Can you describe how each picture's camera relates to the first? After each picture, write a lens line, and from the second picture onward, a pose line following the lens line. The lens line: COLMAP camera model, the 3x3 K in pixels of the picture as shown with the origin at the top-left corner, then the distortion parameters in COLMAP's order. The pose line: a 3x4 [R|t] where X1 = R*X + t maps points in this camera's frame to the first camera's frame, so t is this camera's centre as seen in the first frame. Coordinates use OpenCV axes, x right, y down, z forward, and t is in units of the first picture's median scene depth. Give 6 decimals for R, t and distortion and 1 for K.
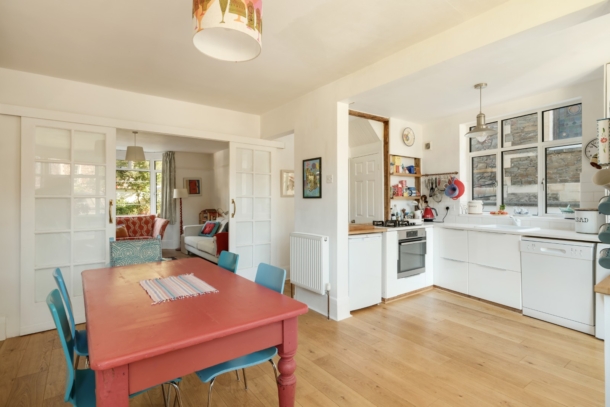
lens RADIAL K [[309.6, 0, 306.8], [0, 309.6, 199.9], [0, 0, 1]] dist [0.000519, 0.001066]
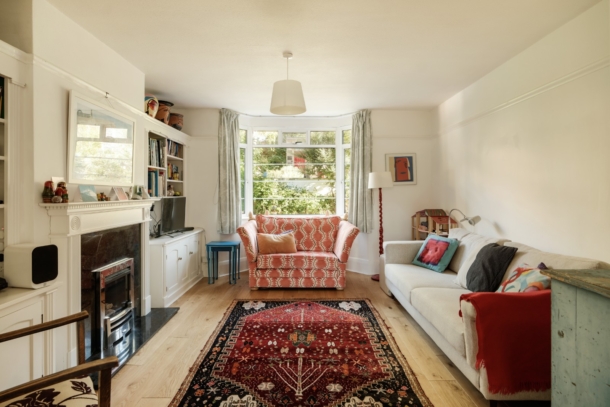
lens RADIAL K [[311.1, 0, 303.4], [0, 311.1, 196.6], [0, 0, 1]] dist [0.000404, -0.000218]
pose [[0.795230, 0.010409, -0.606219, -0.279243], [-0.003408, 0.999914, 0.012698, 0.003533], [0.606299, -0.008032, 0.795197, 0.743621]]
